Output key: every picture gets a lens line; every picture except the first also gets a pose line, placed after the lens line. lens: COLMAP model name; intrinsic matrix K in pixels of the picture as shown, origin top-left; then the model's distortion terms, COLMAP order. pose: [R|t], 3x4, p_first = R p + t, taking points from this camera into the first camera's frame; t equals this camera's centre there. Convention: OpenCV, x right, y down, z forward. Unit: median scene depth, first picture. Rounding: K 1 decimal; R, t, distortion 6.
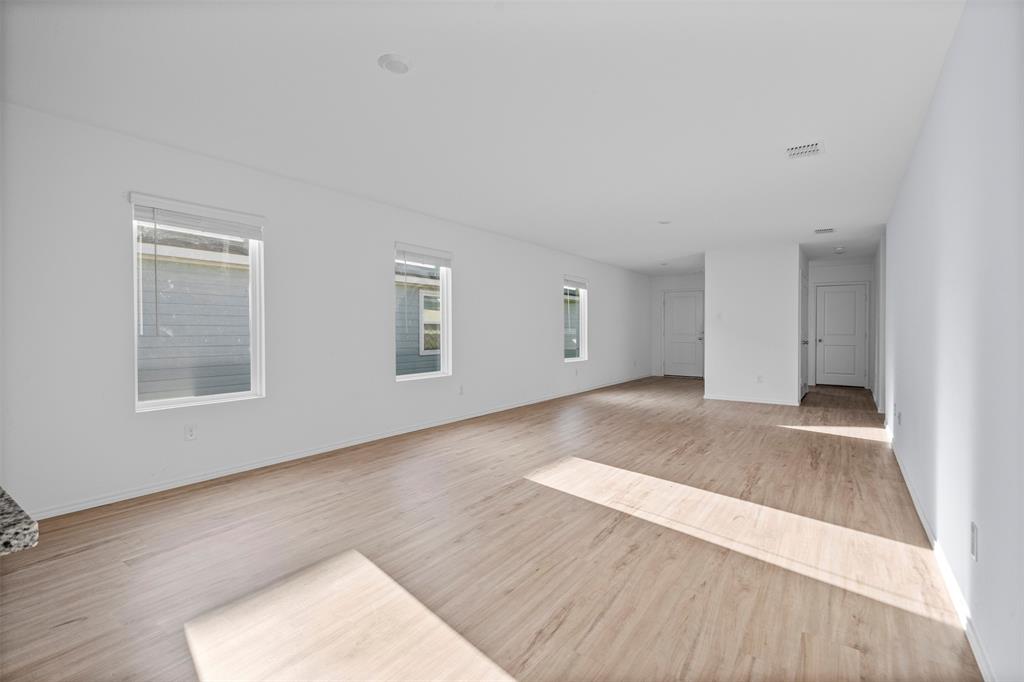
lens RADIAL K [[469.9, 0, 511.9], [0, 469.9, 331.8], [0, 0, 1]] dist [-0.002902, 0.000359]
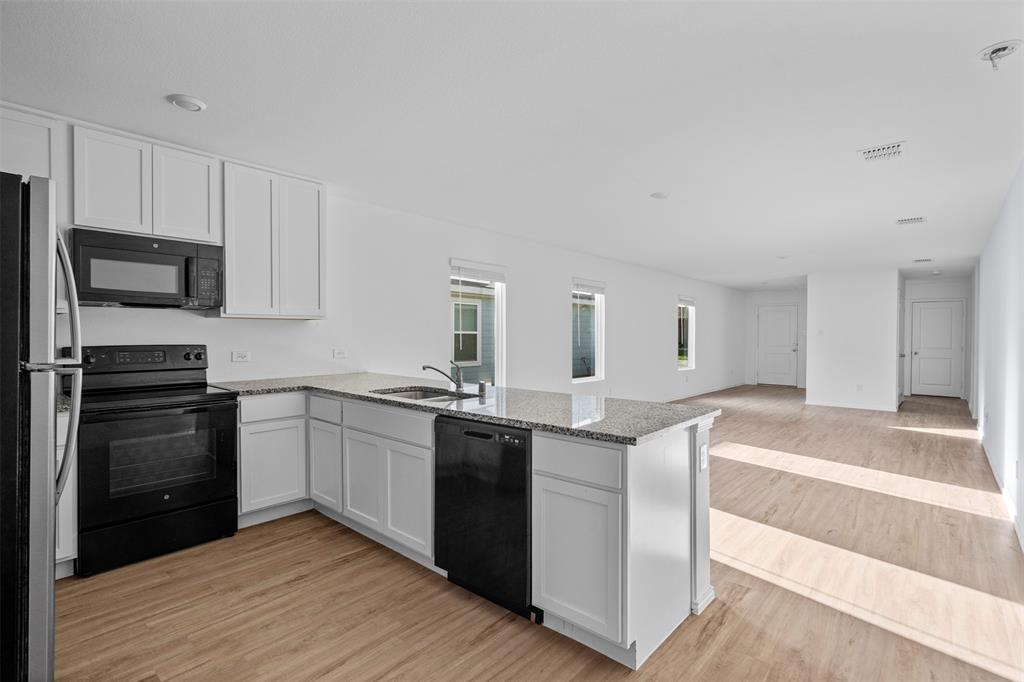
lens RADIAL K [[487.9, 0, 517.6], [0, 487.9, 338.5], [0, 0, 1]] dist [0.000573, 0.000334]
pose [[0.995277, 0.006791, -0.096840, -0.235898], [-0.006685, 0.999977, 0.001419, -0.018300], [0.096848, -0.000765, 0.995299, -0.330555]]
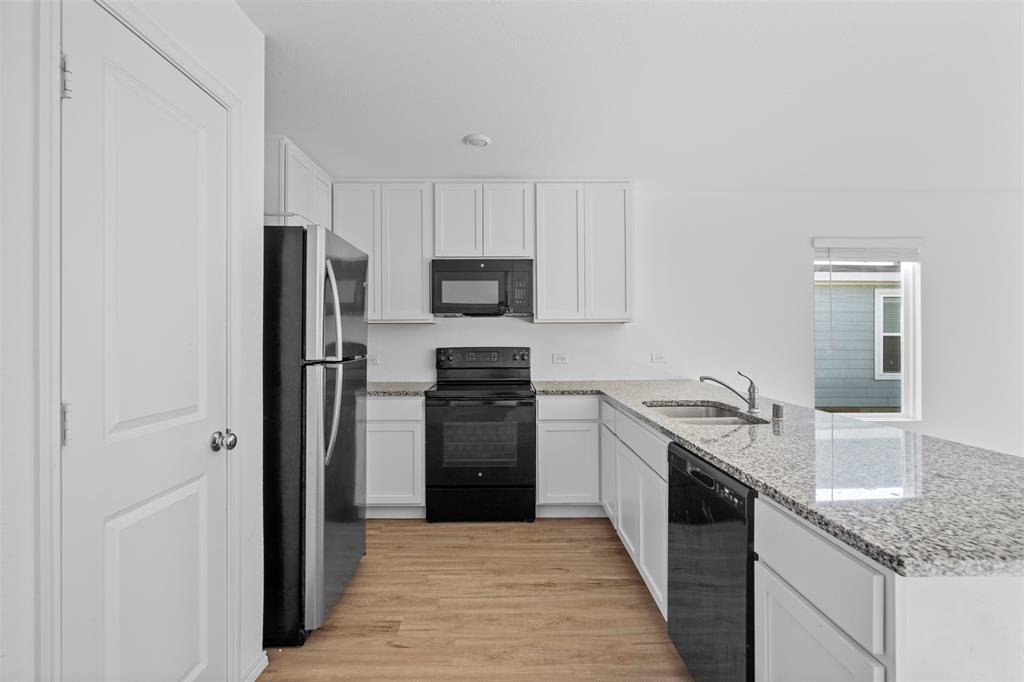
lens RADIAL K [[483.2, 0, 509.7], [0, 483.2, 336.7], [0, 0, 1]] dist [0.002431, 0.001058]
pose [[0.587130, 0.000444, -0.809493, 3.653451], [-0.006195, 0.999973, -0.003944, -0.052615], [0.809469, 0.007331, 0.587116, 5.502984]]
